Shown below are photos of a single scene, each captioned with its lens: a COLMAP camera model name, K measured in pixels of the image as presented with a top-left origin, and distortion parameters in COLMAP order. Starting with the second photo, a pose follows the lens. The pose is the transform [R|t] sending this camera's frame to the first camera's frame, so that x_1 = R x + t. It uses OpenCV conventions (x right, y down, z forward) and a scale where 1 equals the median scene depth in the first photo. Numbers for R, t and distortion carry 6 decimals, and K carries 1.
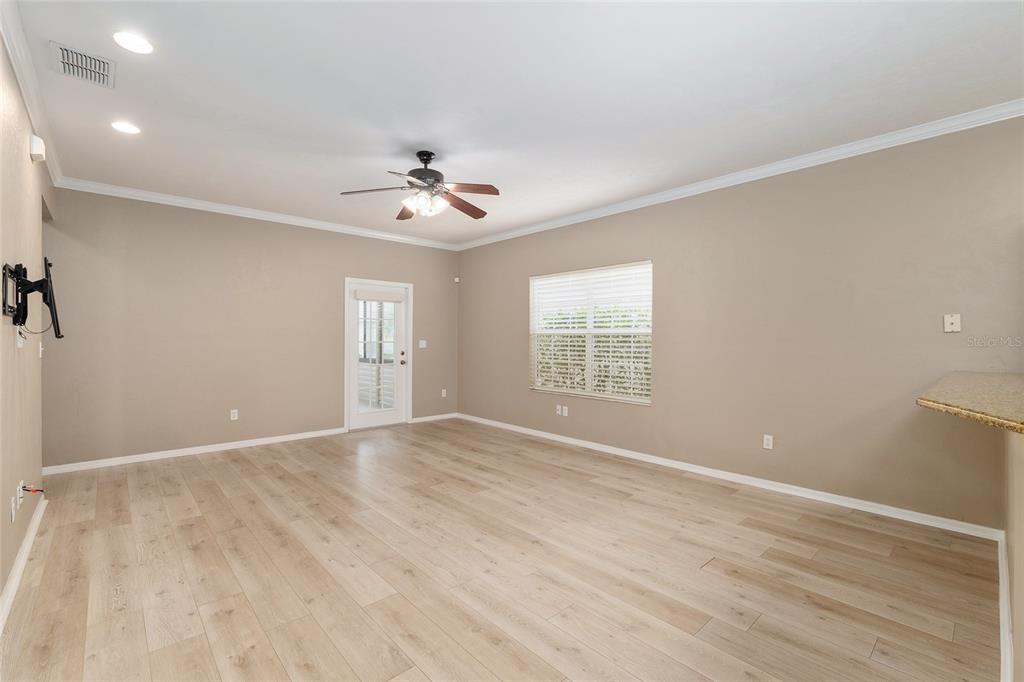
lens RADIAL K [[445.0, 0, 511.1], [0, 445.0, 340.3], [0, 0, 1]] dist [-0.003919, -0.000667]
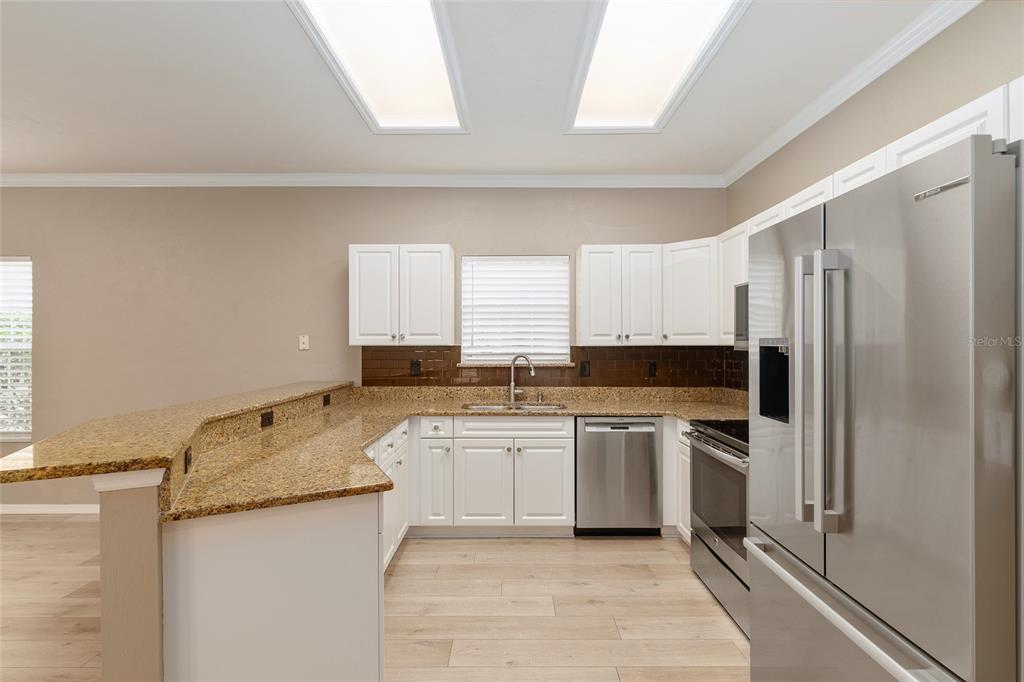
lens RADIAL K [[488.2, 0, 509.8], [0, 488.2, 342.7], [0, 0, 1]] dist [-0.001794, -0.000101]
pose [[0.670481, -0.002287, 0.741923, 0.314523], [0.006729, 0.999973, -0.002998, -0.025388], [-0.741896, 0.007002, 0.670478, -0.275012]]
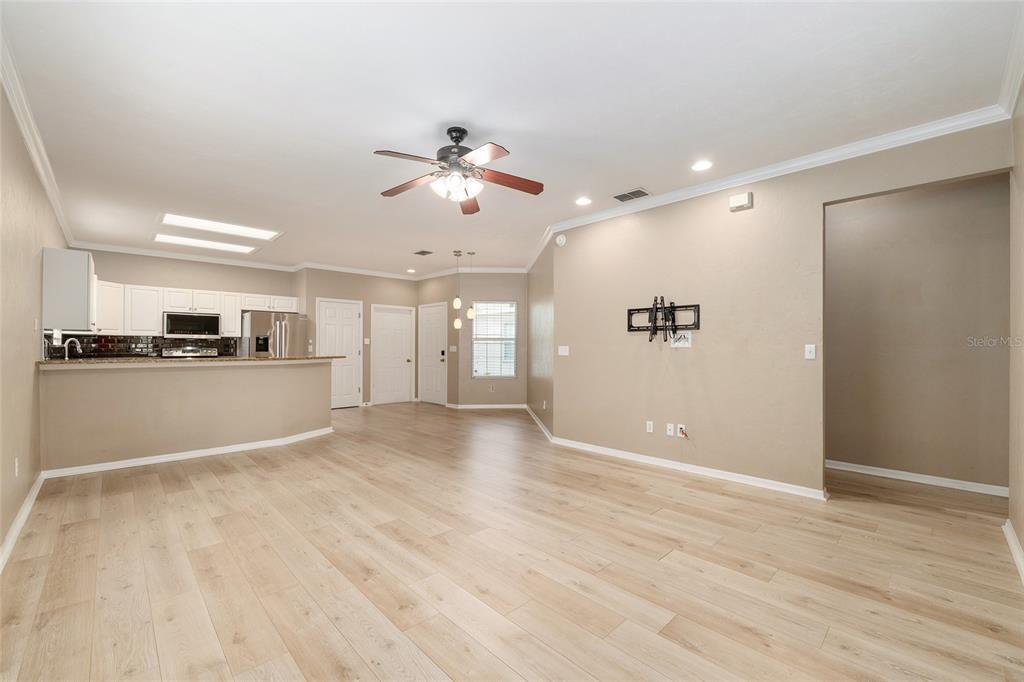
lens RADIAL K [[420.6, 0, 508.0], [0, 420.6, 347.2], [0, 0, 1]] dist [-0.012655, -0.000184]
pose [[-0.999709, -0.007041, -0.023081, -0.279869], [-0.007133, 0.999967, 0.003900, 0.010945], [0.023053, 0.004064, -0.999726, 1.857501]]
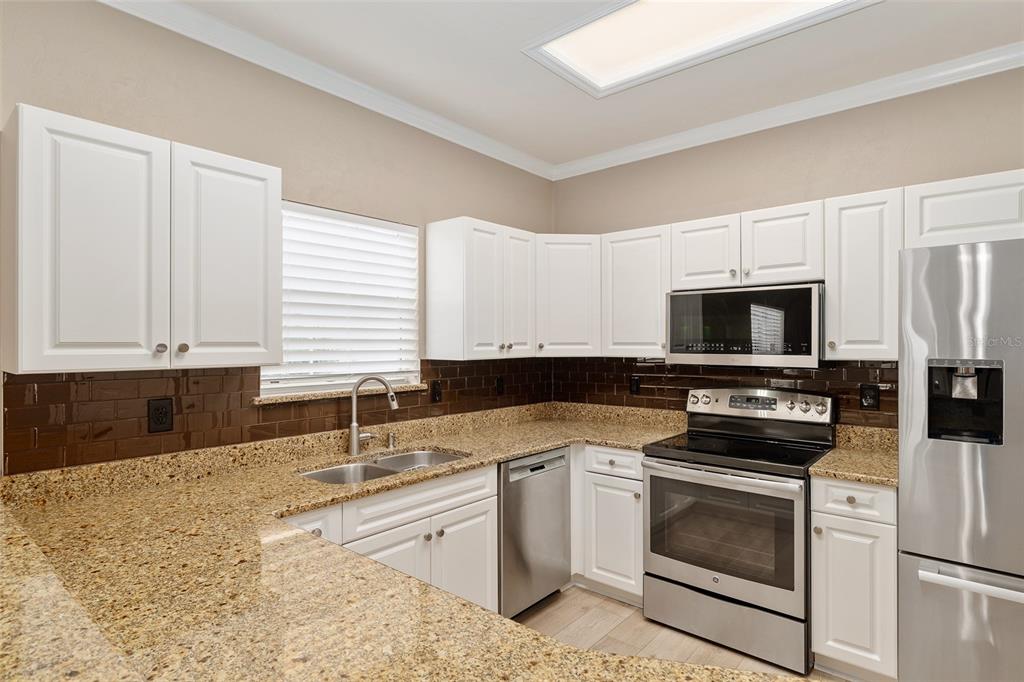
lens RADIAL K [[535.1, 0, 509.7], [0, 535.1, 341.4], [0, 0, 1]] dist [-0.000150, -0.000292]
pose [[-0.126091, -0.001237, 0.992018, 0.385704], [0.005000, 0.999986, 0.001883, -0.049537], [-0.992006, 0.005197, -0.126083, 0.343576]]
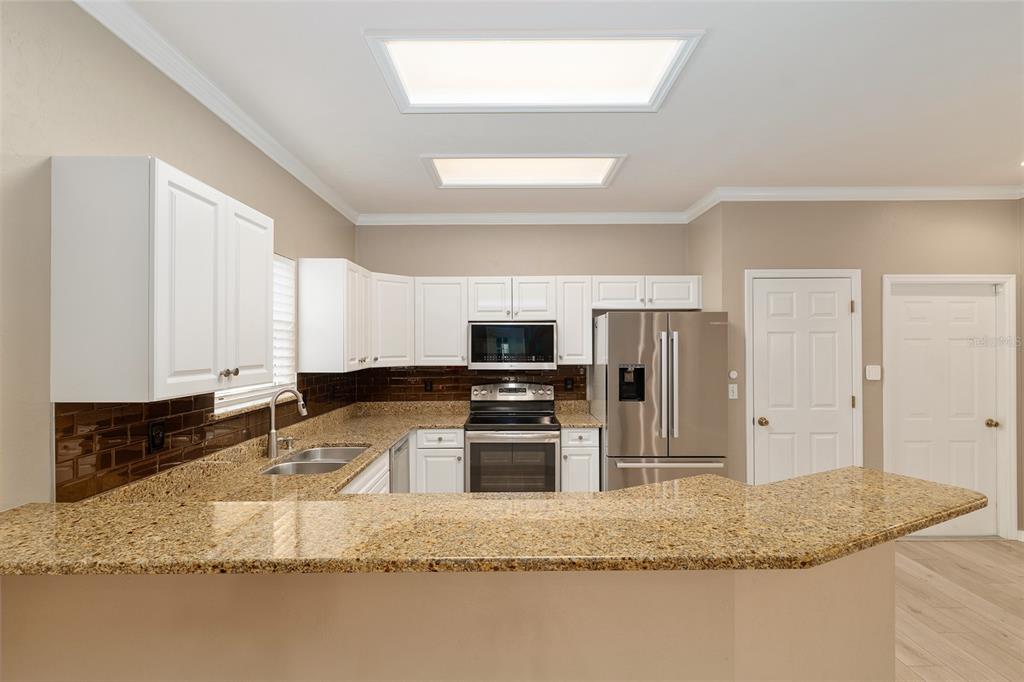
lens RADIAL K [[488.2, 0, 509.8], [0, 488.2, 342.7], [0, 0, 1]] dist [-0.001794, -0.000101]
pose [[-0.740710, 0.002478, 0.671820, 0.335915], [0.003624, 0.999993, 0.000307, -0.075573], [-0.671815, 0.002662, -0.740714, 0.785081]]
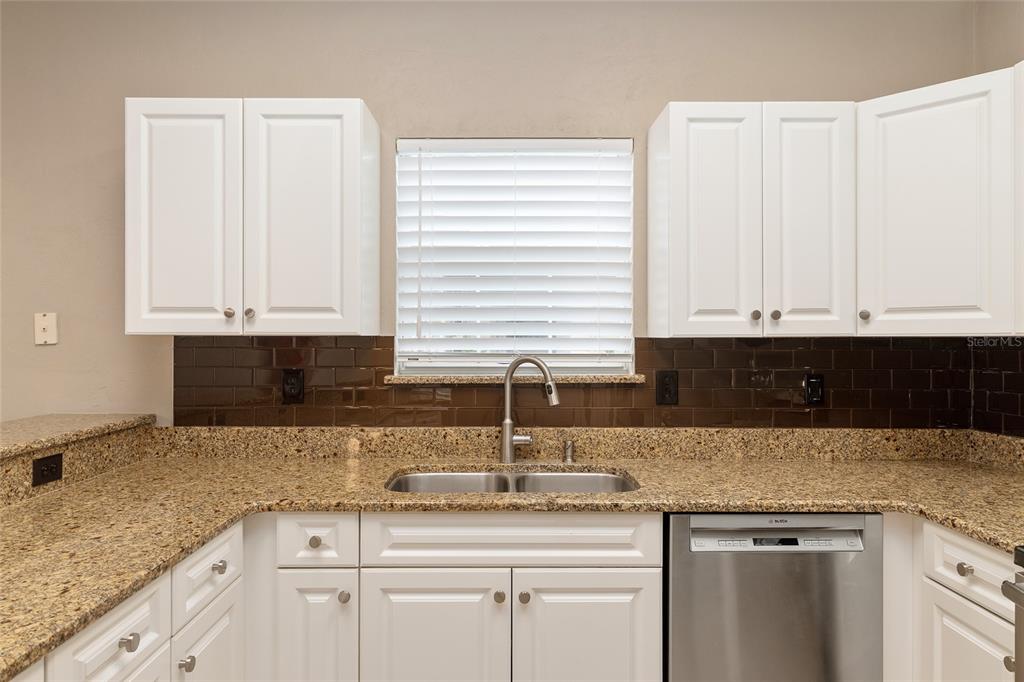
lens RADIAL K [[654.9, 0, 508.0], [0, 654.9, 336.8], [0, 0, 1]] dist [-0.000277, -0.000364]
pose [[0.663644, -0.001382, 0.748047, 0.642172], [0.004301, 0.999989, -0.001969, -0.020316], [-0.748036, 0.004524, 0.663643, 0.021053]]
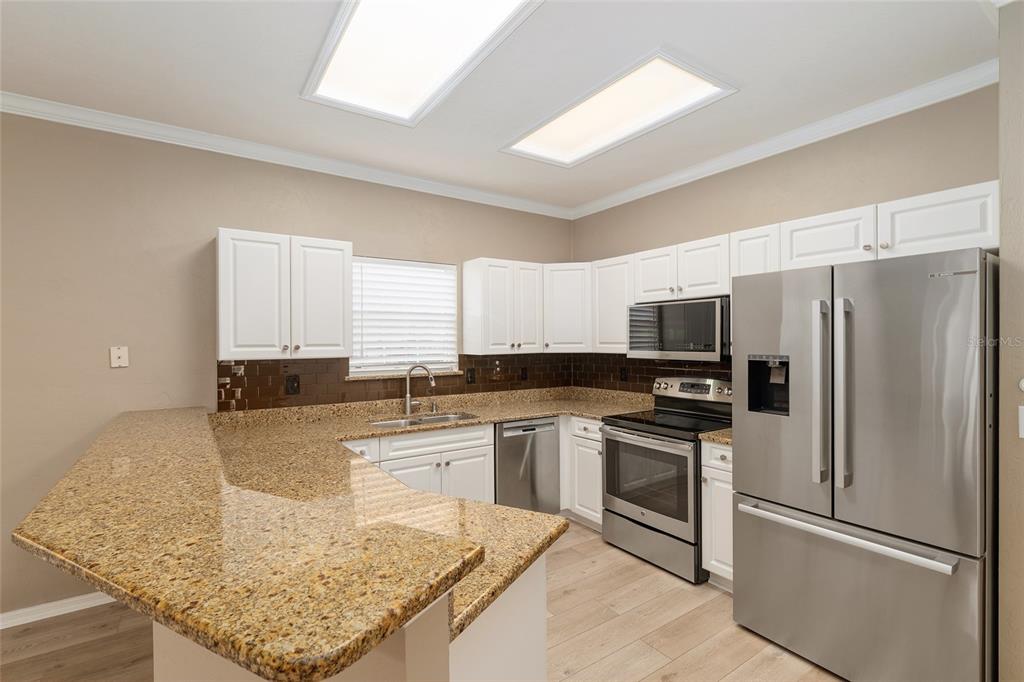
lens RADIAL K [[470.9, 0, 508.7], [0, 470.9, 341.8], [0, 0, 1]] dist [0.001379, -0.000222]
pose [[0.138839, -0.006721, 0.990292, 0.164972], [0.010883, 0.999927, 0.005260, -0.054047], [-0.990255, 0.010047, 0.138902, 0.106025]]
